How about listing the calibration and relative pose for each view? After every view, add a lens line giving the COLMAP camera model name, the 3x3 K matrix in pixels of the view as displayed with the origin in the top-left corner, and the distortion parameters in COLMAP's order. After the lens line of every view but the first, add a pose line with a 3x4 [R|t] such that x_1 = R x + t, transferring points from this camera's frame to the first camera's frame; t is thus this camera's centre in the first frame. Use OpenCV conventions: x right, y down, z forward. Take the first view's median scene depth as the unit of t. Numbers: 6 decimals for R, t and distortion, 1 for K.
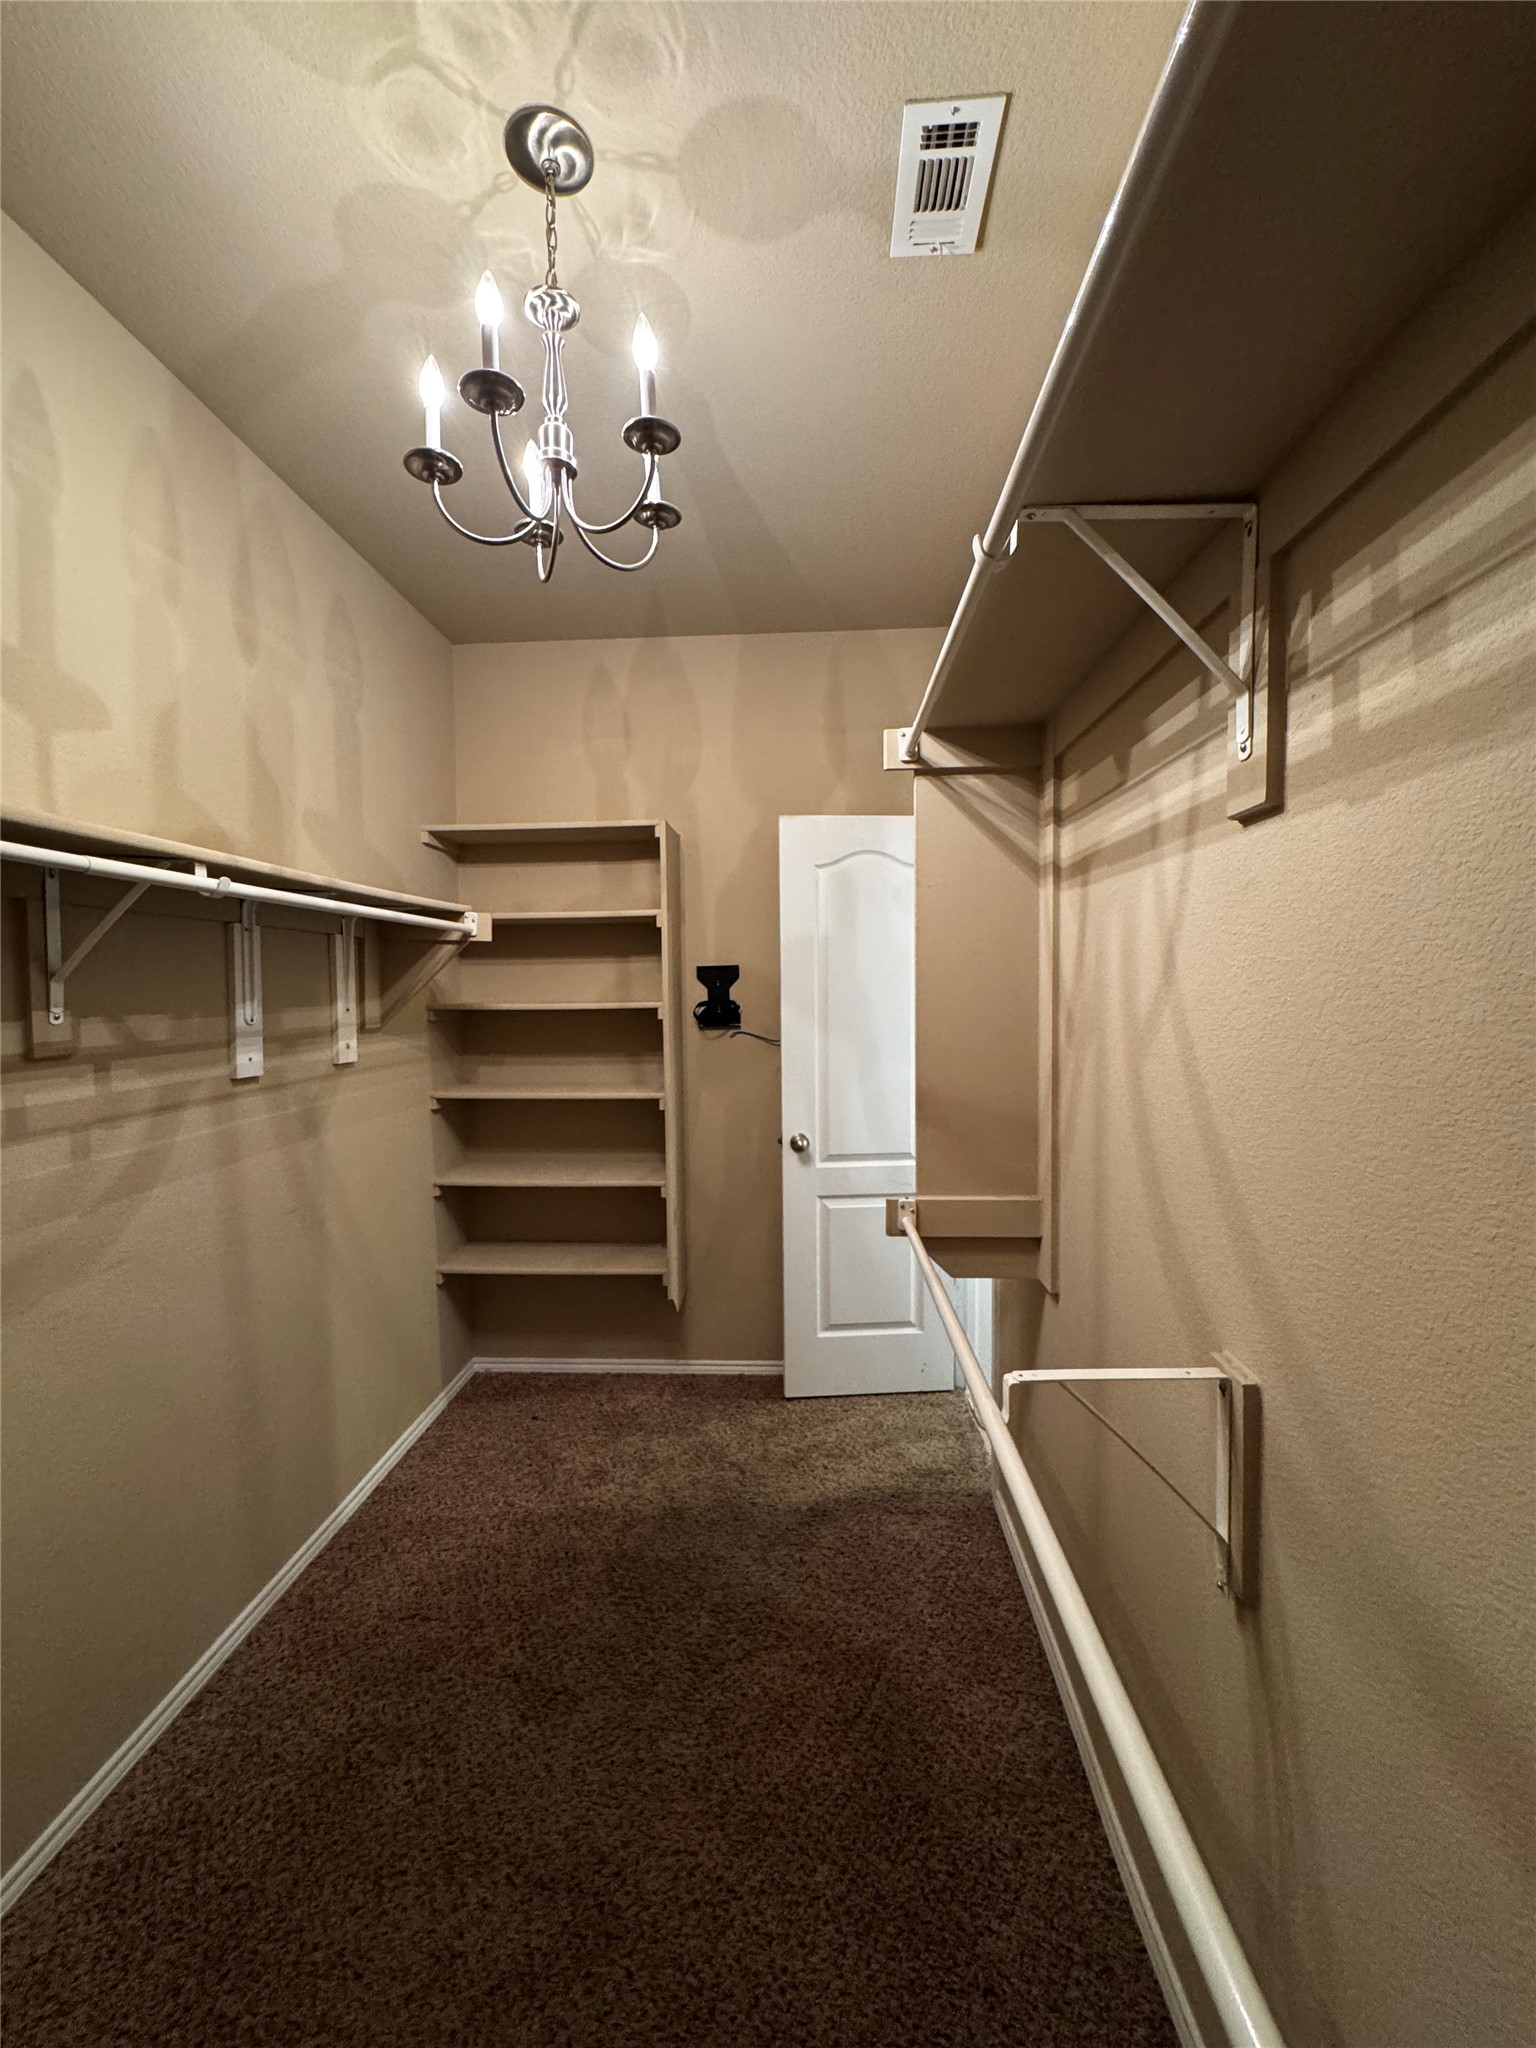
lens RADIAL K [[814.8, 0, 769.6], [0, 814.8, 1025.1], [0, 0, 1]] dist [-0.002375, 0.000300]
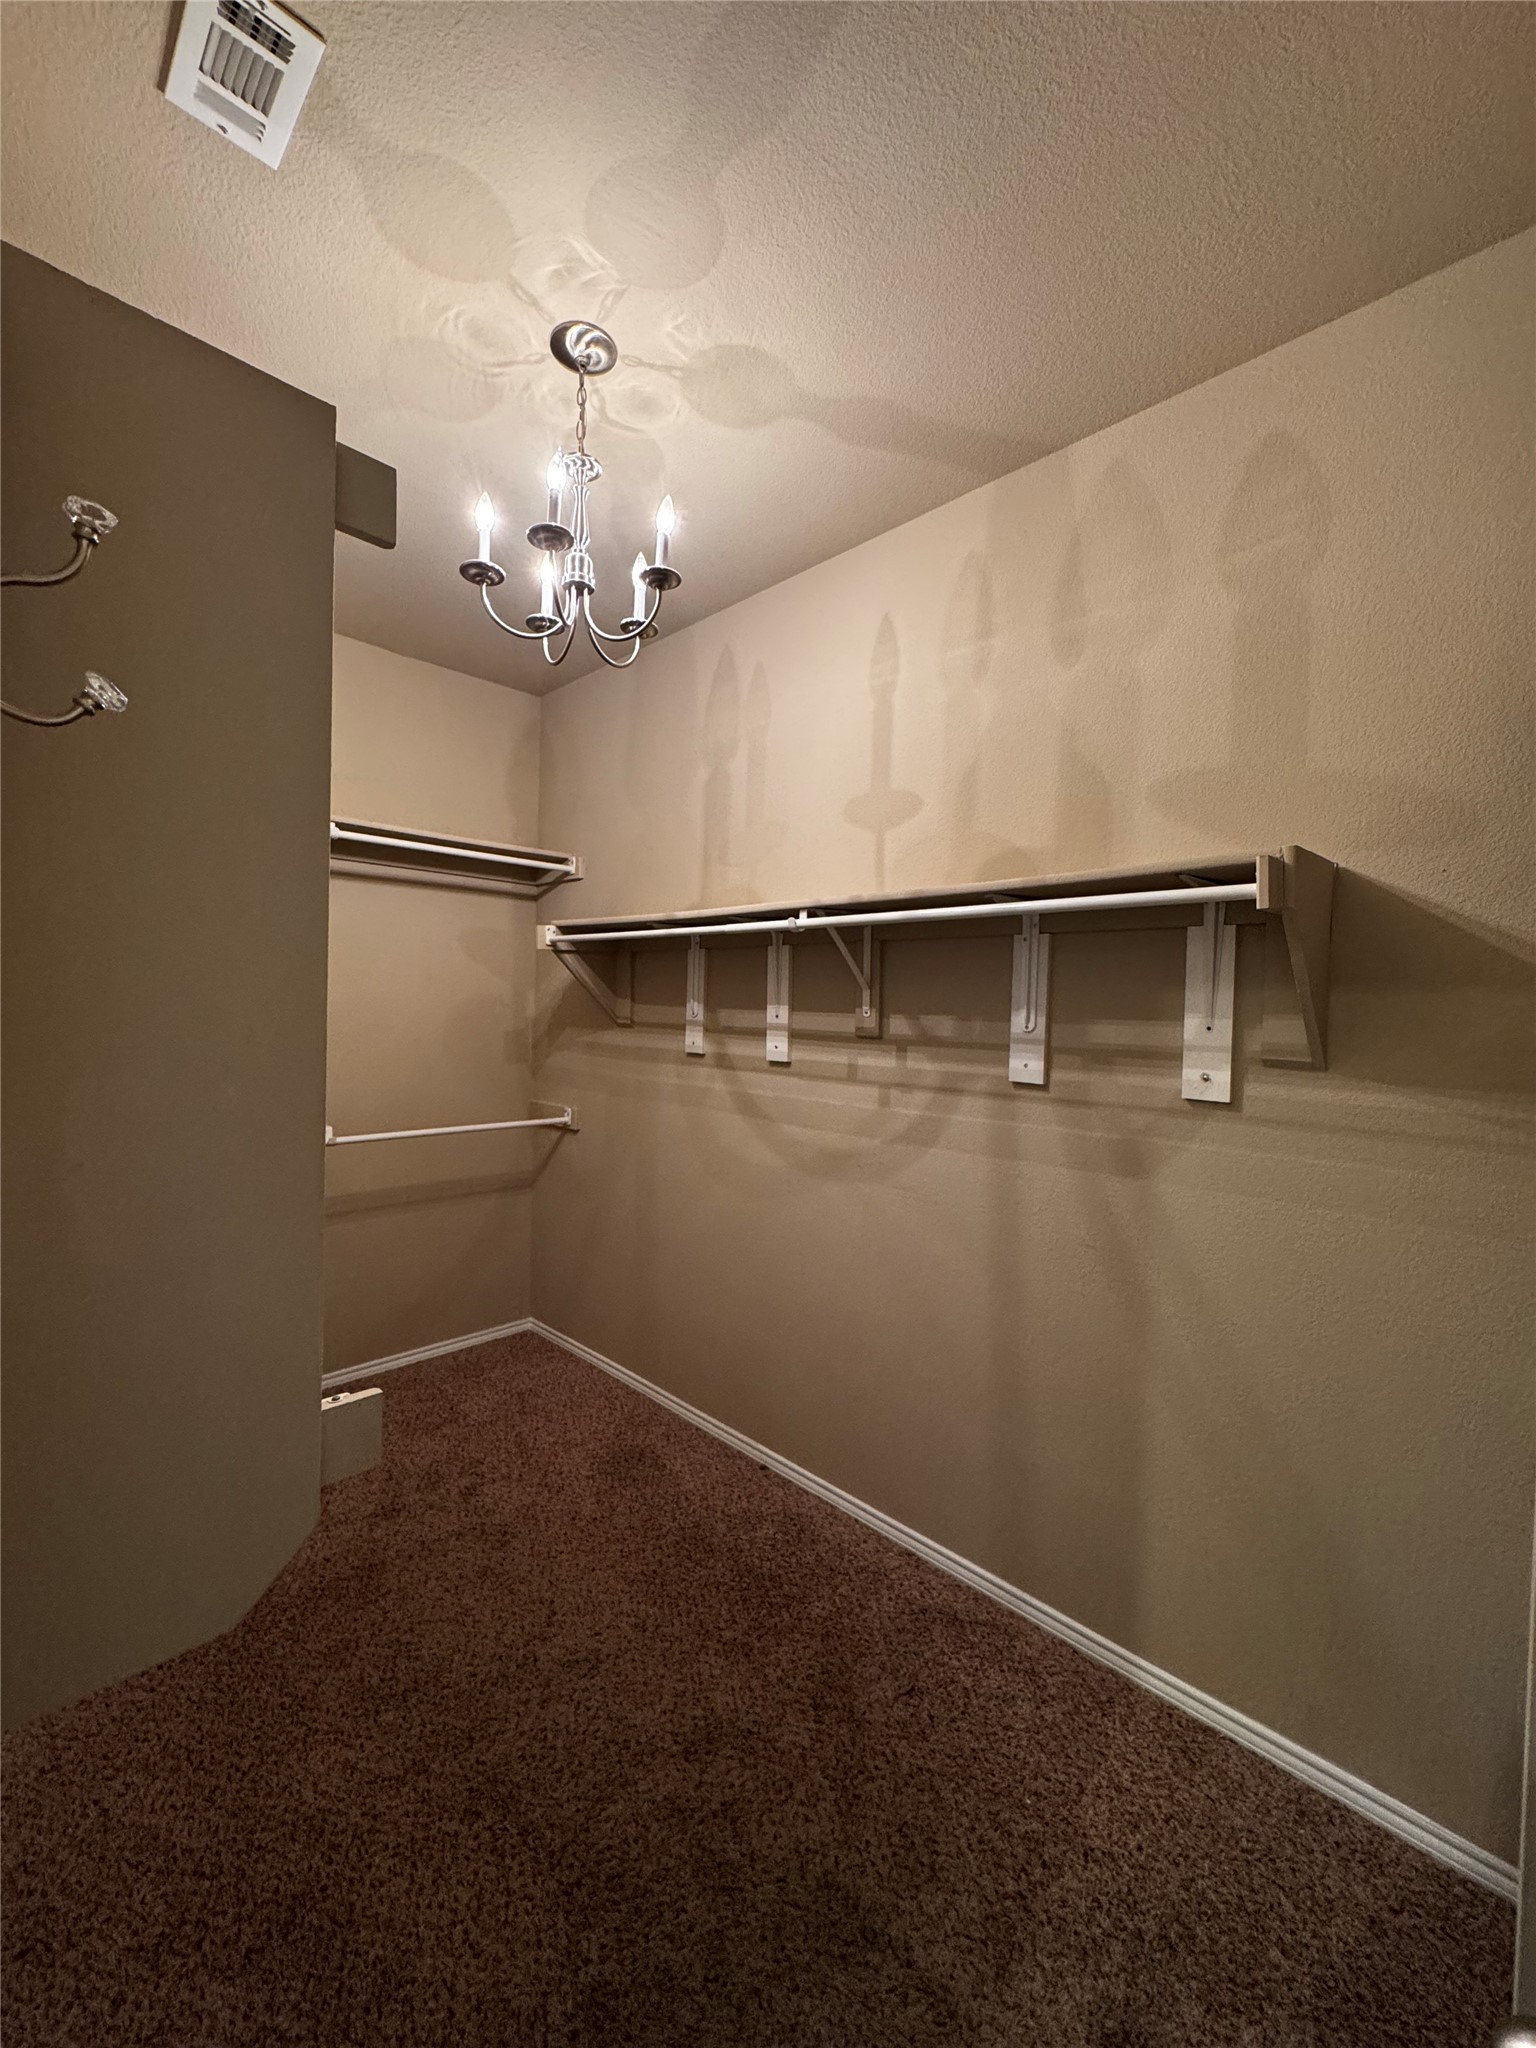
lens RADIAL K [[814.8, 0, 769.6], [0, 814.8, 1025.1], [0, 0, 1]] dist [-0.002375, 0.000300]
pose [[-0.667054, 0.012014, -0.744913, 0.420457], [-0.052276, 0.996651, 0.062886, -0.069637], [0.743173, 0.080889, -0.664191, 1.769482]]
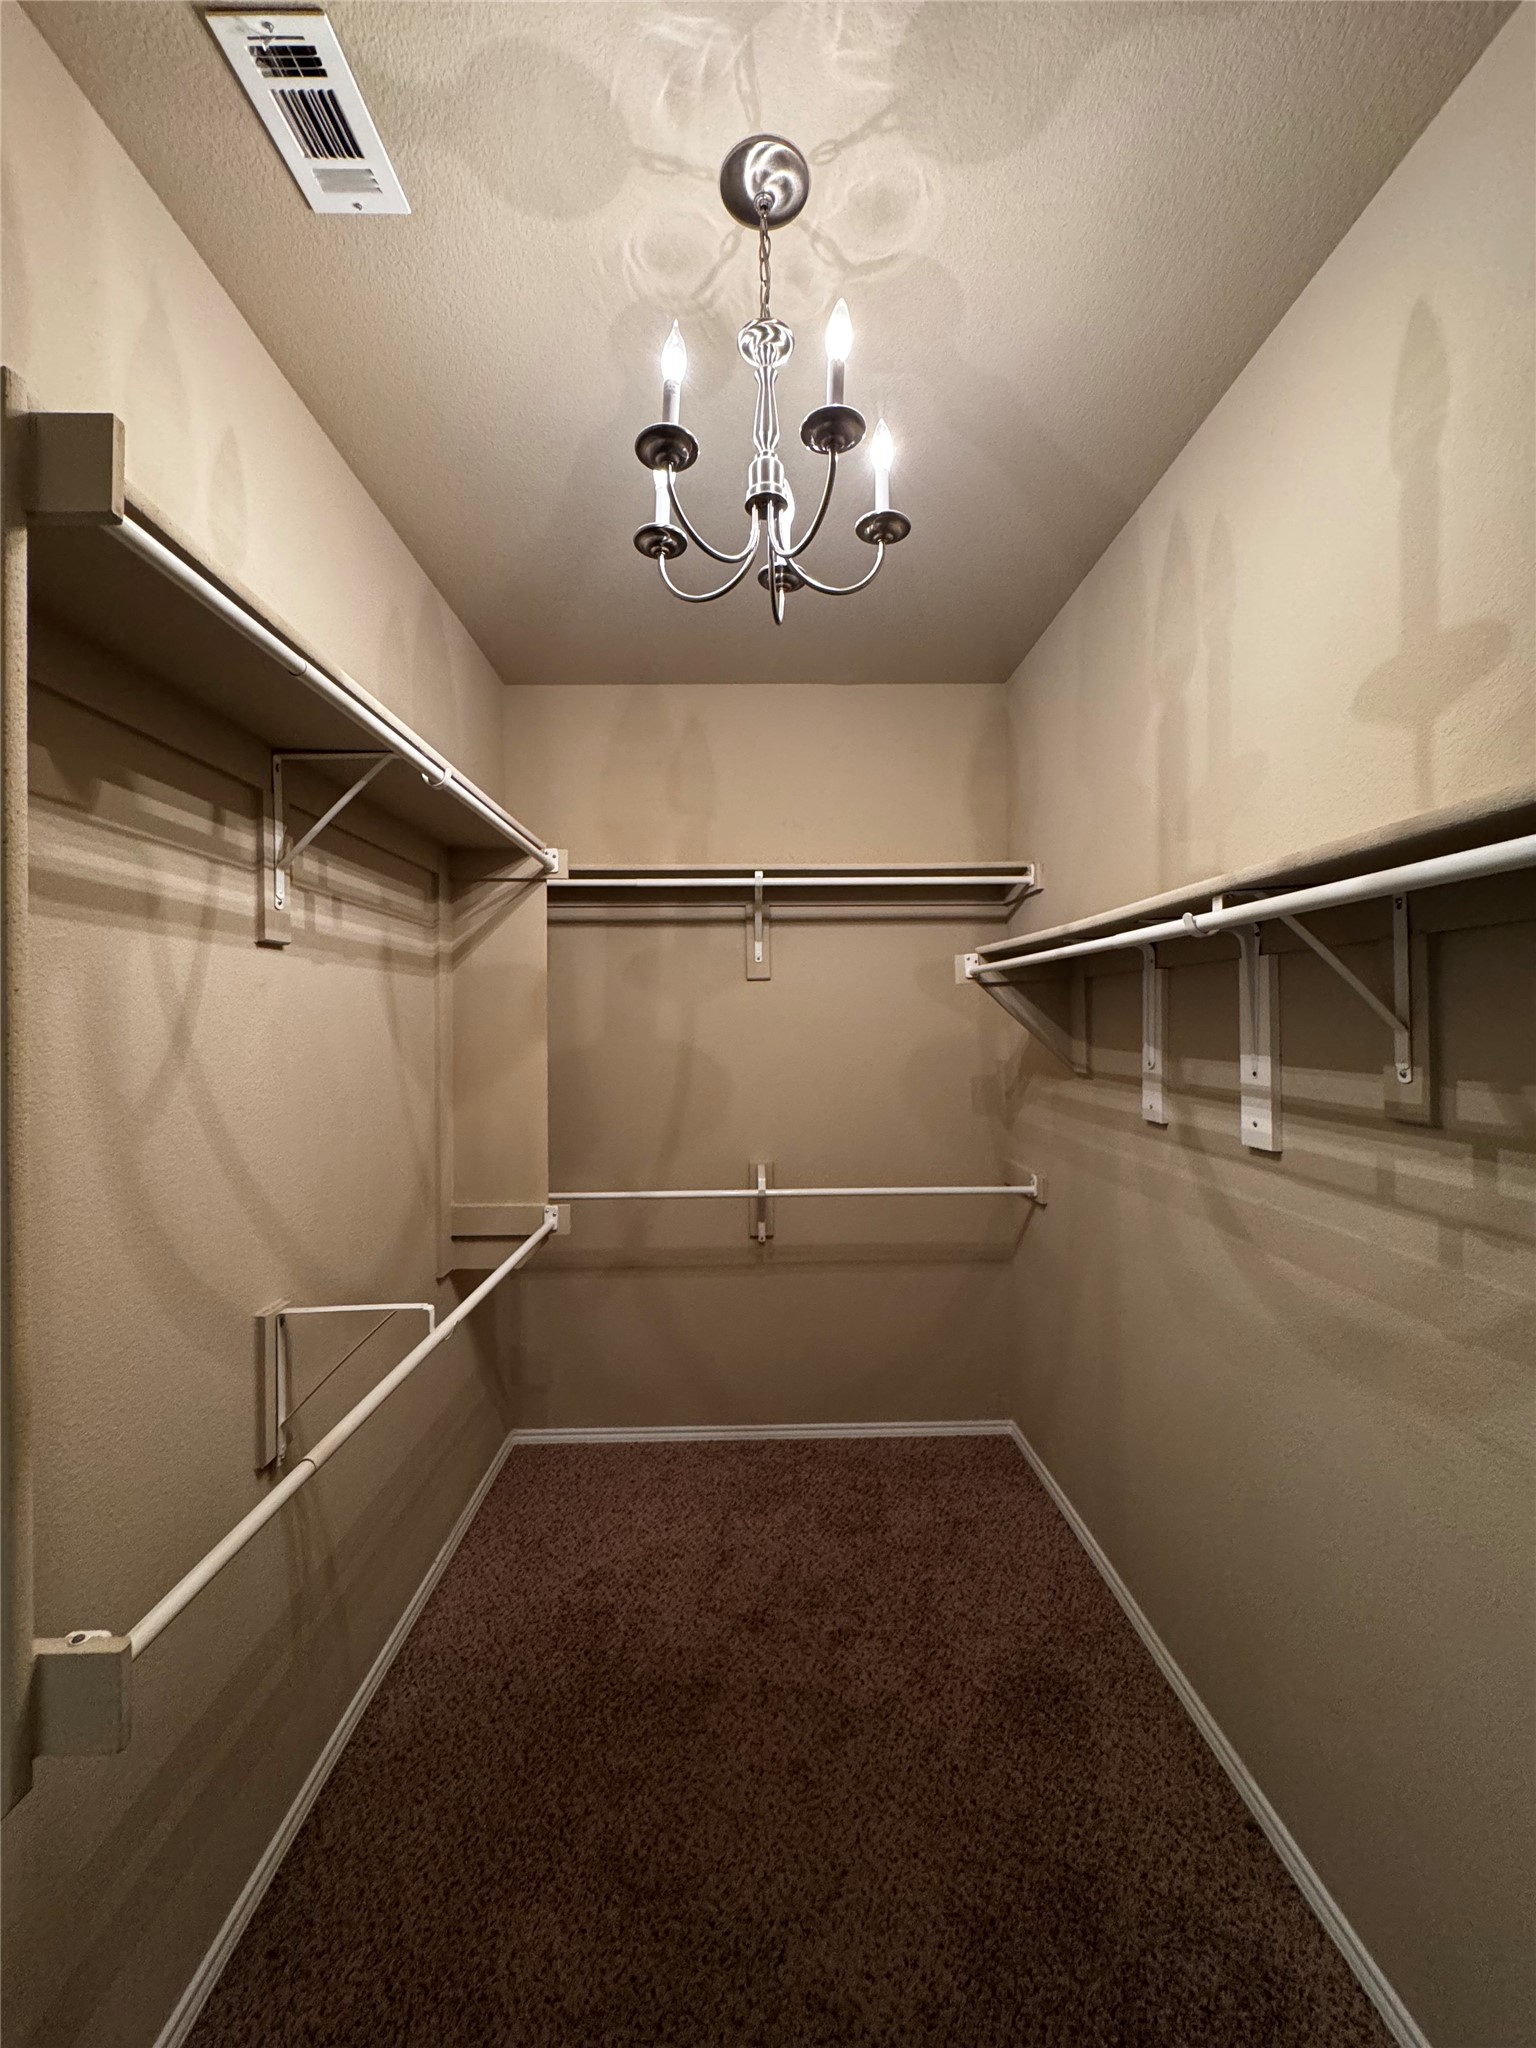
lens RADIAL K [[815.3, 0, 768.0], [0, 815.3, 1024.0], [0, 0, 1]] dist [-0.001669, -0.000146]
pose [[-0.997175, 0.018119, -0.072895, -0.151222], [0.014619, 0.998727, 0.048267, -0.101586], [0.073677, 0.047065, -0.996171, 1.630074]]
